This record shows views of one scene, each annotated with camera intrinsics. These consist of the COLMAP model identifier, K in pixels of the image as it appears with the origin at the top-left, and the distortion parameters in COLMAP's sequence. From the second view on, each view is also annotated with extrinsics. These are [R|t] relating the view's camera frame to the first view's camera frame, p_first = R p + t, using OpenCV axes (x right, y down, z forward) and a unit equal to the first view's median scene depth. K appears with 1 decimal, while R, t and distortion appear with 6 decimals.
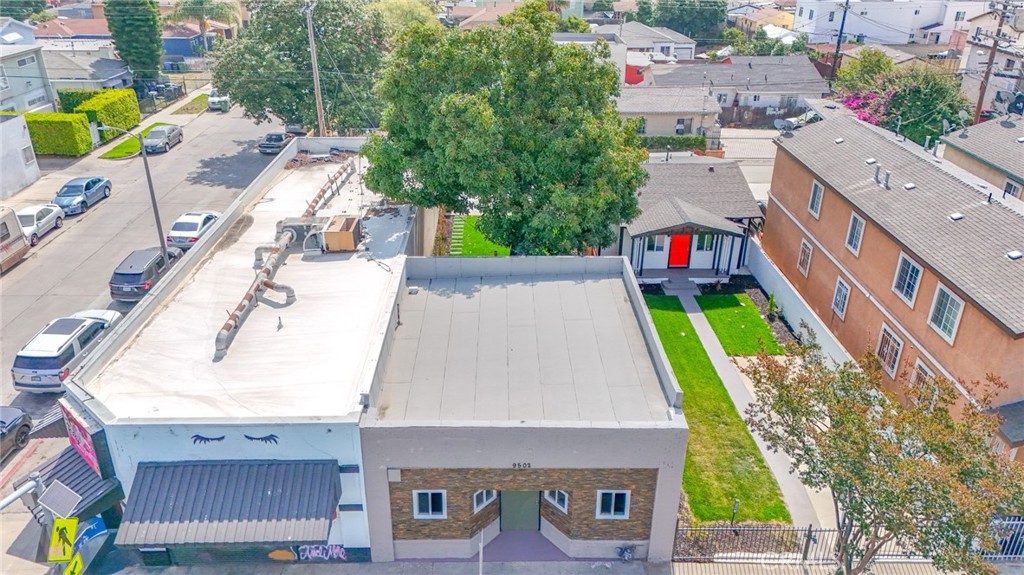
lens RADIAL K [[746.8, 0, 513.1], [0, 746.8, 284.9], [0, 0, 1]] dist [0.074103, -0.057225]
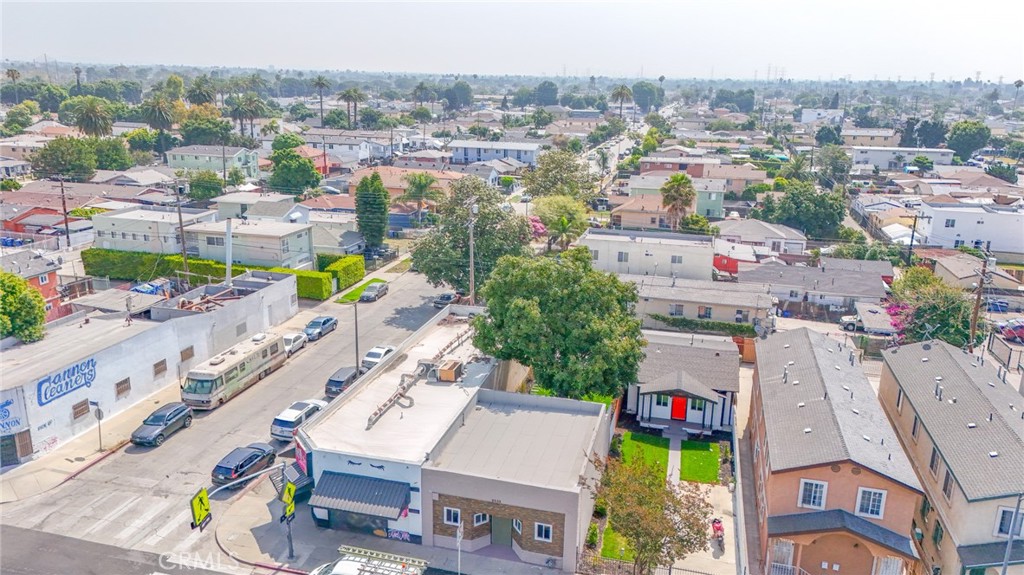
lens RADIAL K [[746.8, 0, 517.2], [0, 746.8, 285.0], [0, 0, 1]] dist [0.074103, -0.057225]
pose [[0.963936, 0.082042, -0.253173, 0.384669], [-0.127386, 0.977478, -0.168255, 0.008859], [0.233667, 0.194438, 0.952677, -0.725462]]
